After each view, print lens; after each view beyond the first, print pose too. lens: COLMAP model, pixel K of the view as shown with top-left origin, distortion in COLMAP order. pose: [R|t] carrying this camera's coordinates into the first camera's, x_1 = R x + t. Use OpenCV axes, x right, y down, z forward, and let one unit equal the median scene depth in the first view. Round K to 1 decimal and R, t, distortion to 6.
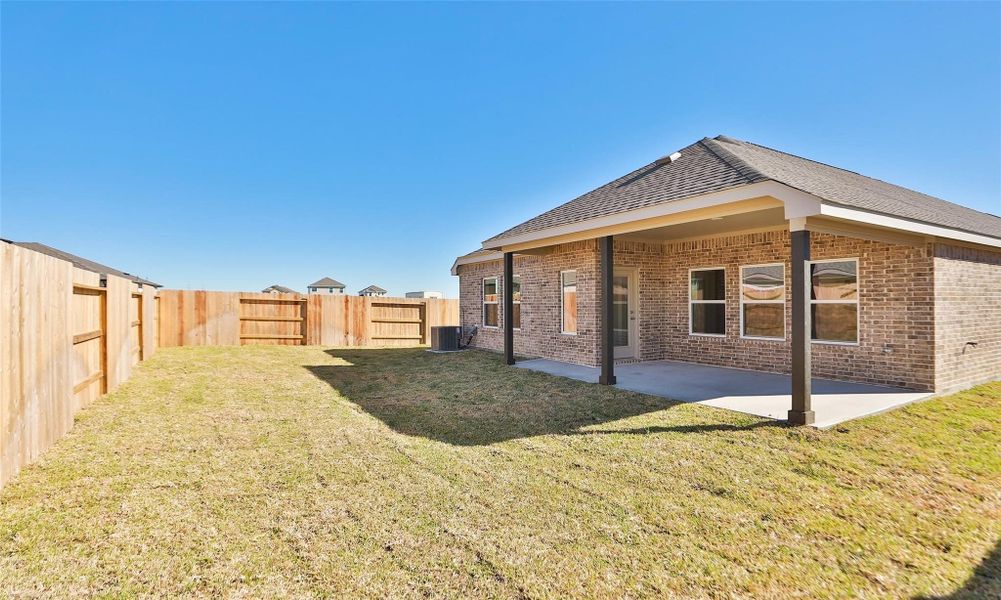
lens RADIAL K [[499.4, 0, 500.5], [0, 499.4, 300.0], [0, 0, 1]] dist [-0.035146, 0.000049]
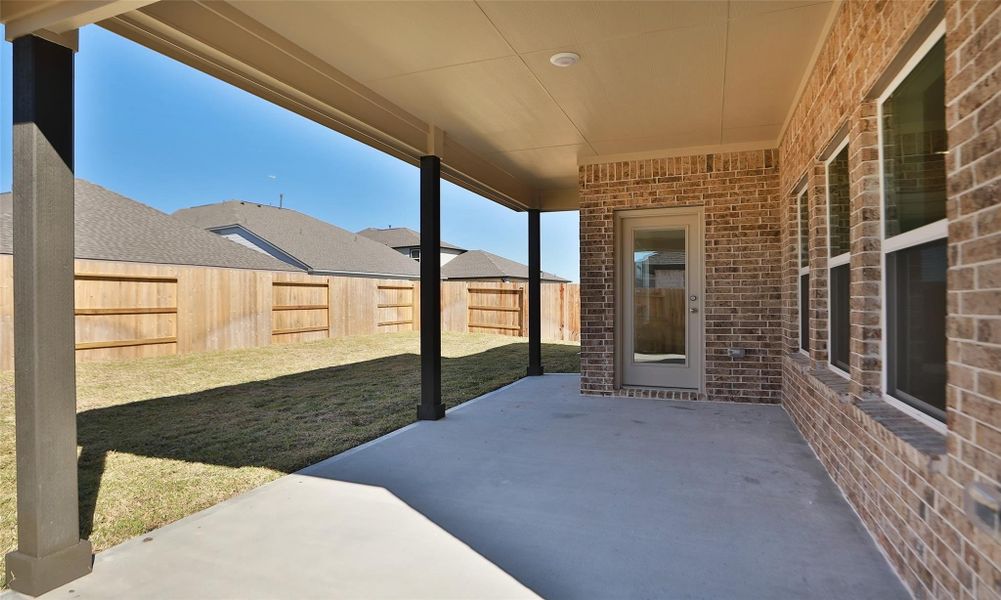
lens RADIAL K [[524.0, 0, 500.5], [0, 524.0, 300.0], [0, 0, 1]] dist [-0.026276, 0.000130]
pose [[0.604110, 0.001307, -0.796900, 0.519149], [0.005099, 0.999972, 0.005506, 0.020827], [0.796885, -0.007390, 0.604086, 0.488084]]
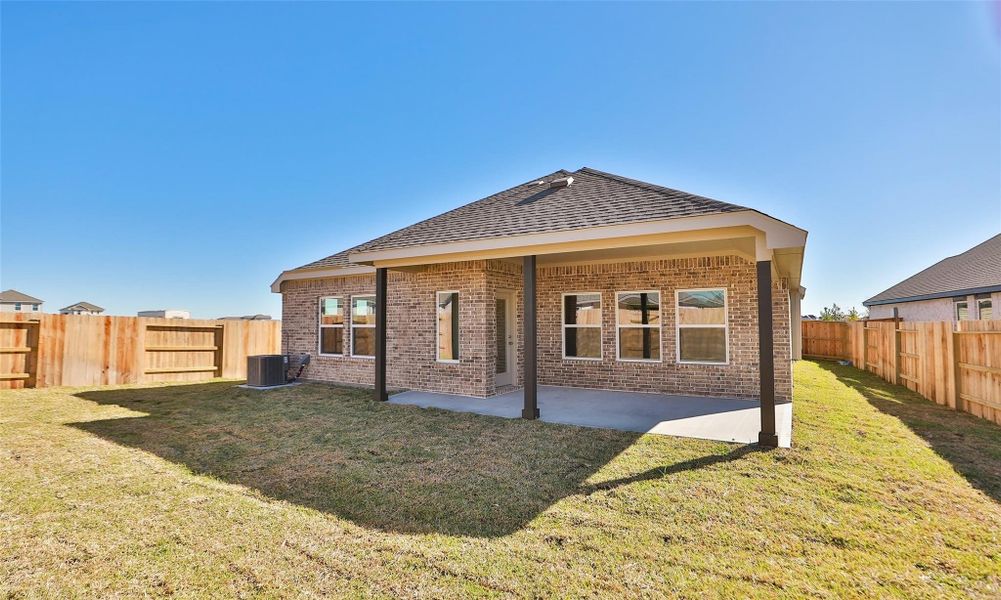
lens RADIAL K [[482.8, 0, 500.5], [0, 482.8, 300.0], [0, 0, 1]] dist [-0.042331, 0.012891]
pose [[0.885142, 0.023823, 0.464711, -0.170865], [-0.003351, 0.998989, -0.044831, -0.004102], [-0.465309, 0.038124, 0.884327, 0.169814]]
